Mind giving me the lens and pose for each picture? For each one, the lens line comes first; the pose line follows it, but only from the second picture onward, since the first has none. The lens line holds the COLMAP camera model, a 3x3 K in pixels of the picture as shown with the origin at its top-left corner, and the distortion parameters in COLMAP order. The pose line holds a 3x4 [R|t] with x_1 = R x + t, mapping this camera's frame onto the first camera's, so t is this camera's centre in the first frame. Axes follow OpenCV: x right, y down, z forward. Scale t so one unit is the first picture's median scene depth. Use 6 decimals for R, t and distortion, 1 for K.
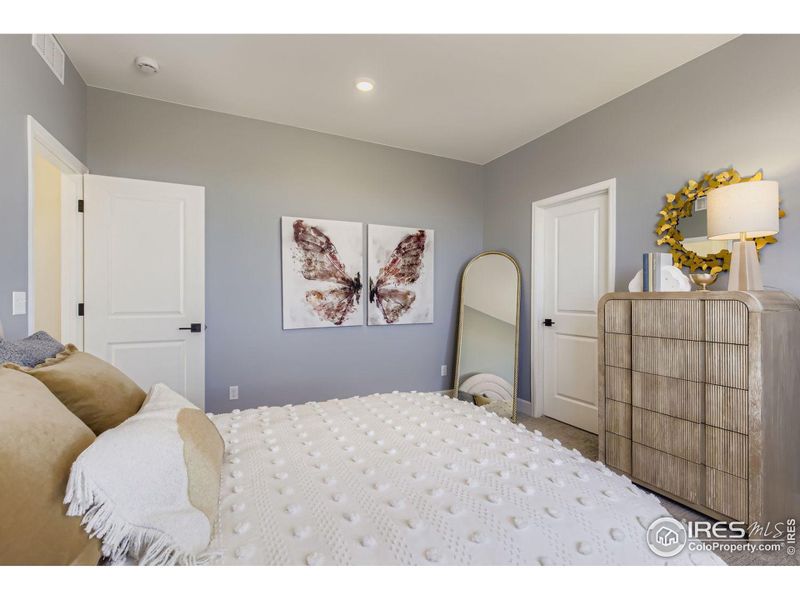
lens RADIAL K [[359.5, 0, 398.1], [0, 359.5, 296.9], [0, 0, 1]] dist [0.003504, -0.002460]
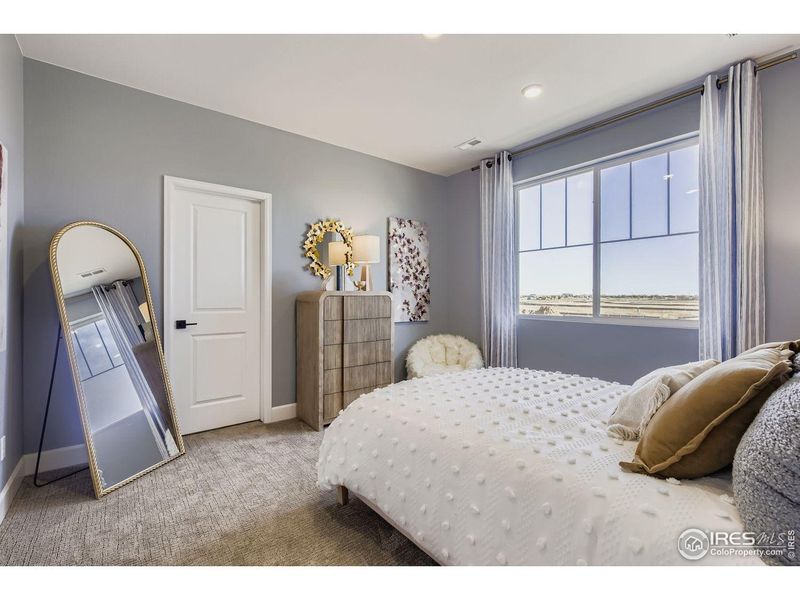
lens RADIAL K [[359.5, 0, 399.2], [0, 359.5, 283.4], [0, 0, 1]] dist [0.003504, -0.002460]
pose [[-0.217620, 0.029478, 0.975588, -0.811339], [0.000759, 0.999549, -0.030032, 0.001176], [-0.976033, -0.005795, -0.217544, 1.068086]]
